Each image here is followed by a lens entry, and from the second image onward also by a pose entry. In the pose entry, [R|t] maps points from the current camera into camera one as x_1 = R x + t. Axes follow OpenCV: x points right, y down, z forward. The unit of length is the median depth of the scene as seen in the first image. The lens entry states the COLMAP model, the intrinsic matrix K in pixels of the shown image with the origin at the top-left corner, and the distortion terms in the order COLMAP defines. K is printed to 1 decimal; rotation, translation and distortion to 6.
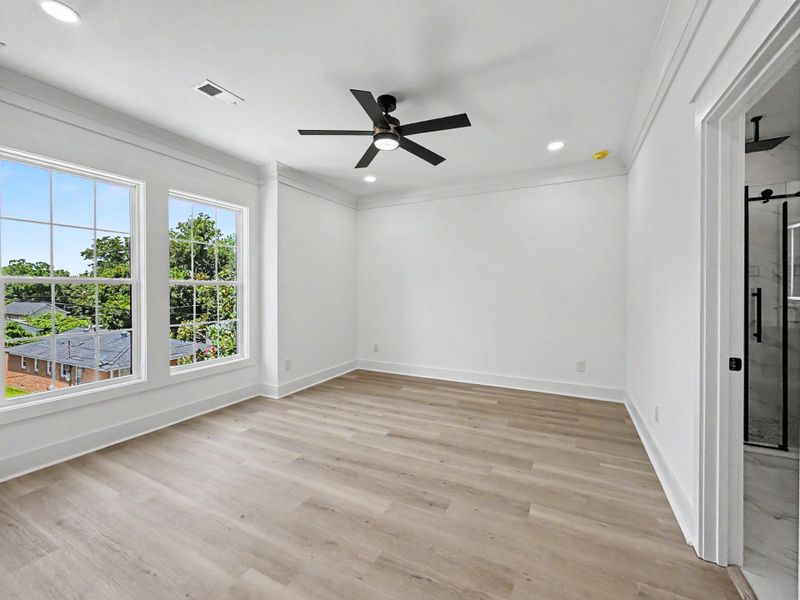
lens RADIAL K [[330.0, 0, 397.6], [0, 330.0, 292.2], [0, 0, 1]] dist [-0.000566, 0.000180]
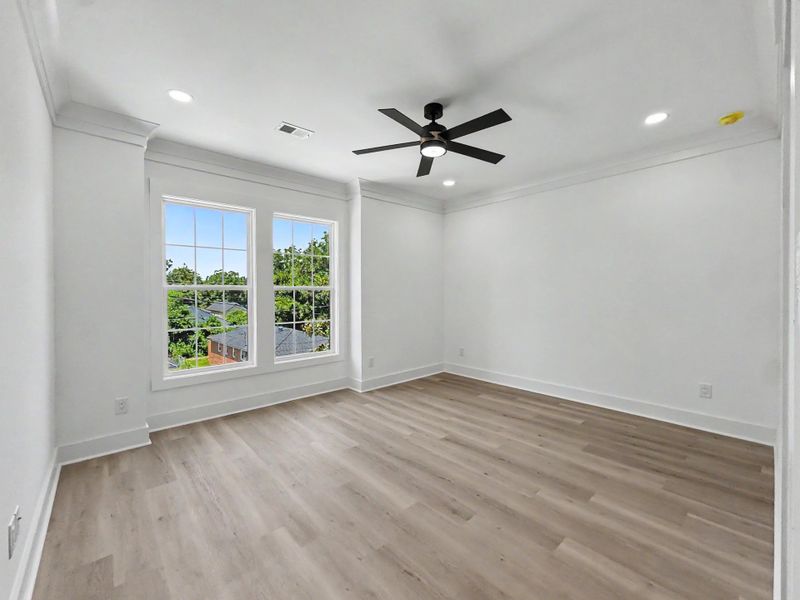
lens RADIAL K [[332.7, 0, 399.5], [0, 332.7, 294.6], [0, 0, 1]] dist [-0.000005, 0.000041]
pose [[0.936232, 0.000223, -0.351382, 0.184680], [-0.000004, 1.000000, 0.000624, -0.006925], [0.351382, -0.000582, 0.936232, 0.003649]]
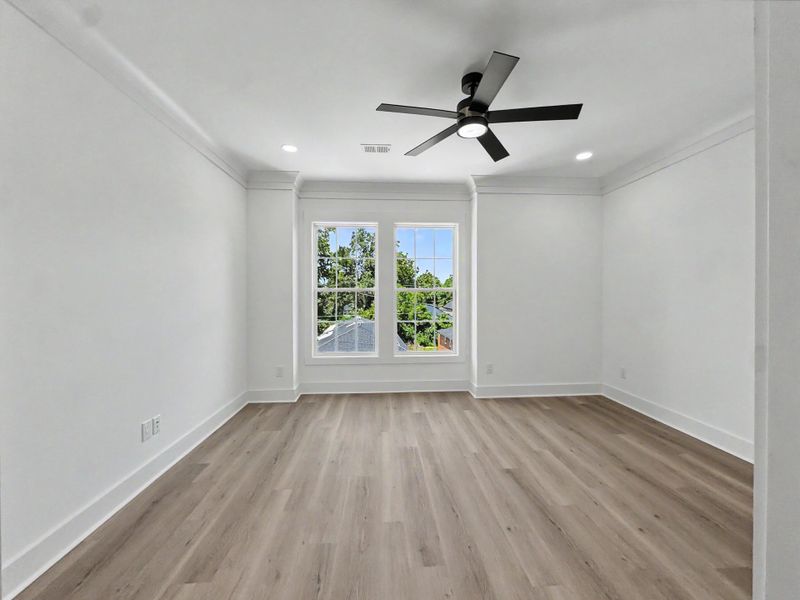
lens RADIAL K [[318.9, 0, 401.4], [0, 318.9, 295.7], [0, 0, 1]] dist [0.000088, 0.000099]
pose [[0.526203, 0.005546, -0.850341, 0.475564], [-0.006591, 0.999975, 0.002444, -0.008943], [0.850333, 0.004319, 0.526227, 0.320119]]
